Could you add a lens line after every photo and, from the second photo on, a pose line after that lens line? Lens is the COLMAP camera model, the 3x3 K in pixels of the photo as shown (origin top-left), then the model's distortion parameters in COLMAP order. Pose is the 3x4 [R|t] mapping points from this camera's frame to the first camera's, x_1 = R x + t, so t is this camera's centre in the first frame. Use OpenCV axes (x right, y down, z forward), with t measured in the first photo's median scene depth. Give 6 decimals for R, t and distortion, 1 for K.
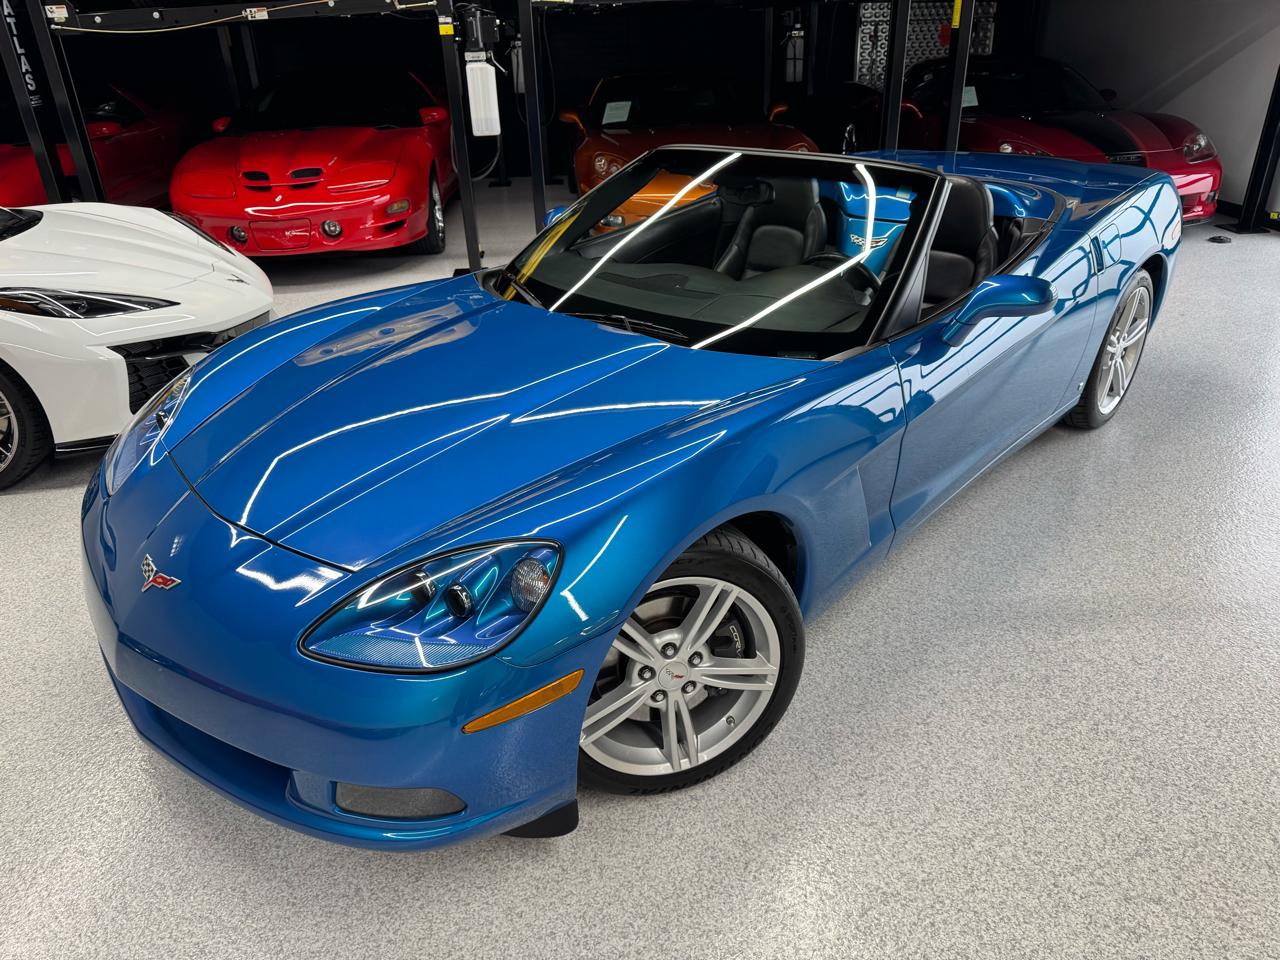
lens RADIAL K [[929.5, 0, 643.5], [0, 929.5, 481.4], [0, 0, 1]] dist [0.027043, -0.032691]
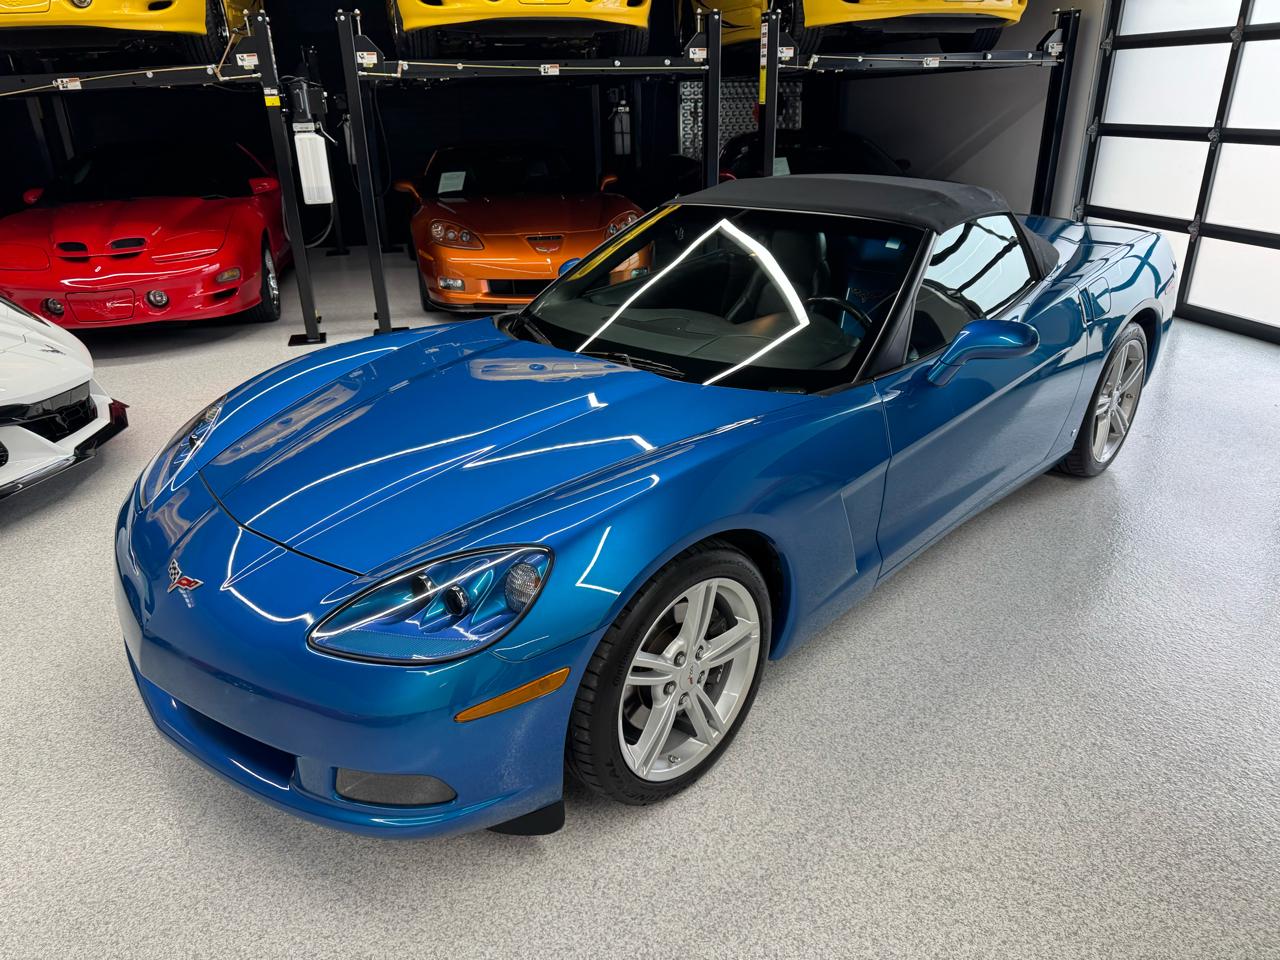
lens RADIAL K [[924.3, 0, 639.1], [0, 924.3, 481.2], [0, 0, 1]] dist [0.027894, -0.028308]
pose [[0.987764, -0.053344, 0.146551, 0.010932], [0.063190, 0.995988, -0.063371, 0.013379], [-0.142583, 0.071856, 0.987171, -0.016937]]
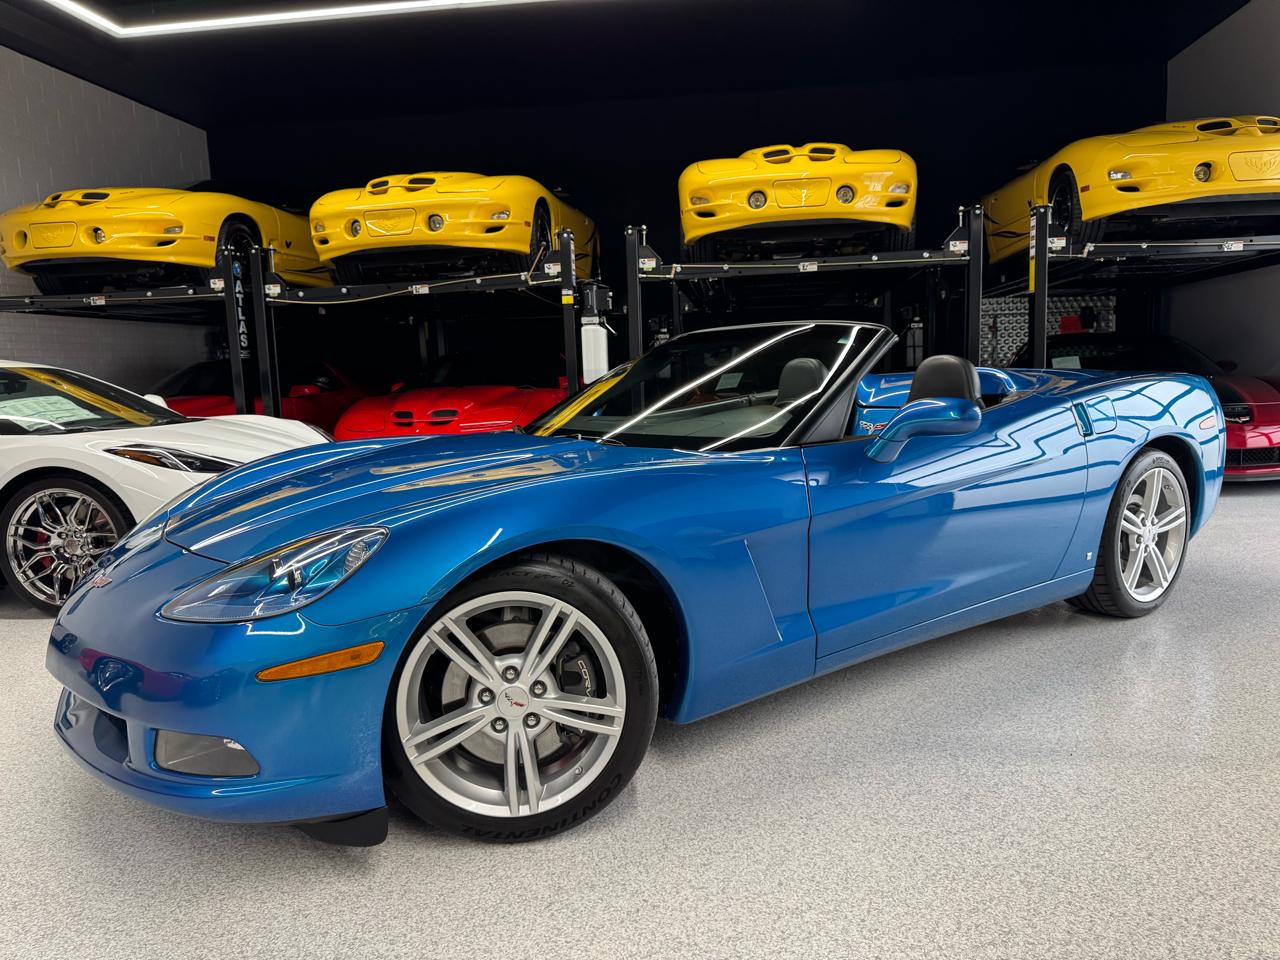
lens RADIAL K [[911.4, 0, 638.4], [0, 911.4, 478.6], [0, 0, 1]] dist [0.123628, -0.242417]
pose [[0.977787, 0.020114, -0.208632, 0.132230], [-0.087238, 0.944125, -0.317833, 0.102167], [0.190581, 0.328974, 0.924908, 0.006213]]
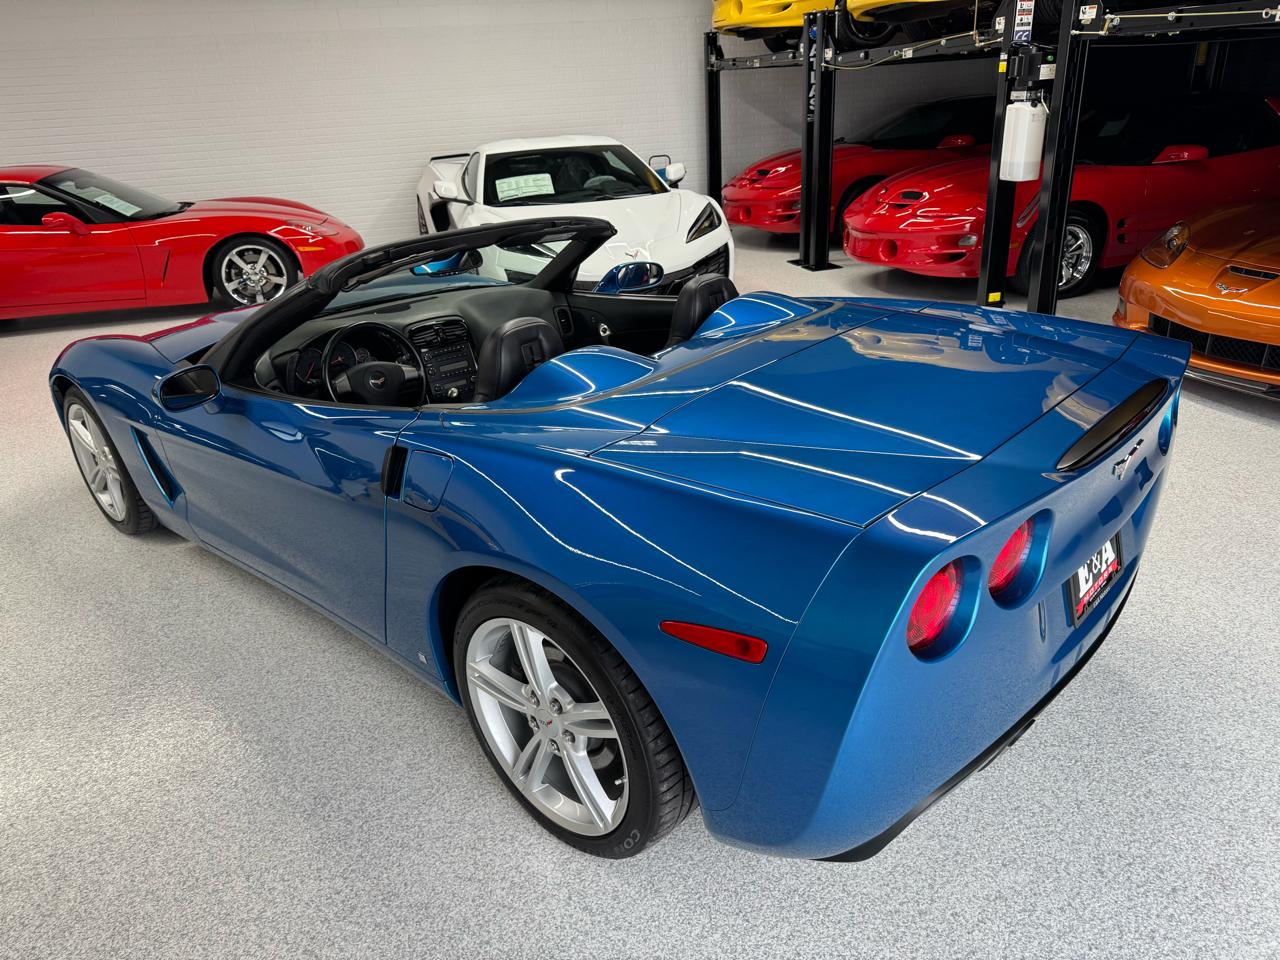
lens RADIAL K [[926.0, 0, 636.1], [0, 926.0, 478.2], [0, 0, 1]] dist [0.033206, -0.038402]
pose [[0.178743, 0.401194, -0.898384, 0.760773], [-0.418419, 0.857403, 0.299643, -0.263526], [0.890492, 0.322342, 0.321122, 0.519396]]
